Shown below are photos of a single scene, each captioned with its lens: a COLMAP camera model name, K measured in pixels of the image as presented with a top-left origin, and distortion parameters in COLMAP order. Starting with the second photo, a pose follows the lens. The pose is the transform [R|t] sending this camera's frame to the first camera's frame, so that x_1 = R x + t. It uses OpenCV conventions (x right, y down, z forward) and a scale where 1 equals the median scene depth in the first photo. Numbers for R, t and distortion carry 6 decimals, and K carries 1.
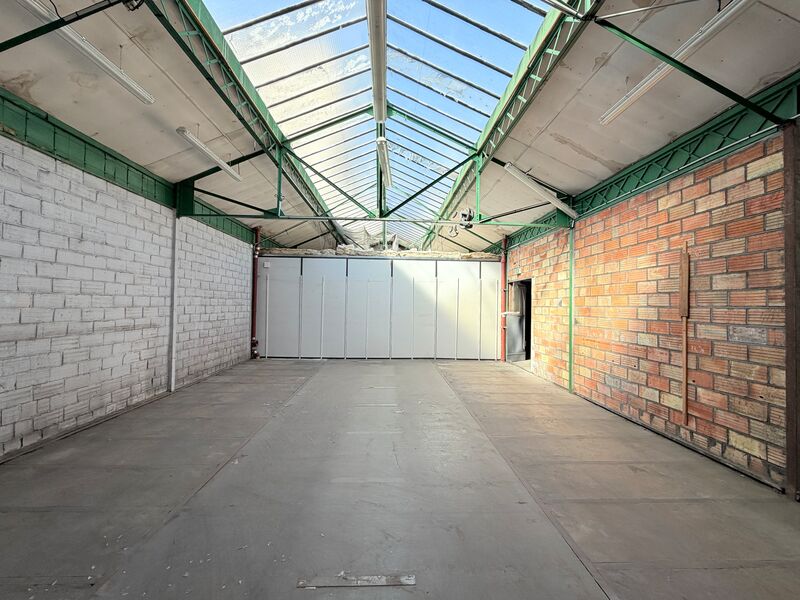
lens RADIAL K [[317.9, 0, 397.5], [0, 317.9, 299.4], [0, 0, 1]] dist [0.000780, -0.000084]
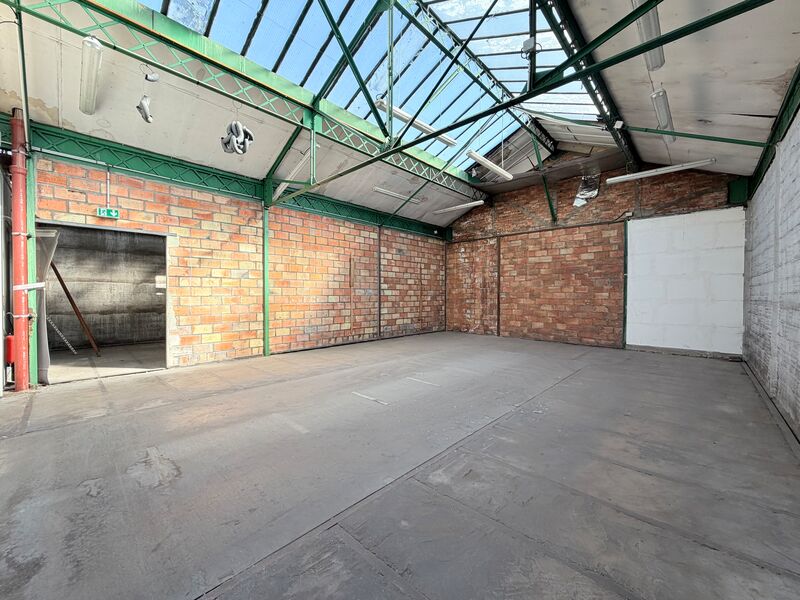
lens RADIAL K [[317.9, 0, 397.9], [0, 317.9, 299.0], [0, 0, 1]] dist [0.000780, -0.000084]
pose [[-0.699988, -0.028628, 0.713581, -0.755223], [-0.026807, 0.999545, 0.013804, 0.085492], [-0.713652, -0.009466, -0.700437, 1.907871]]
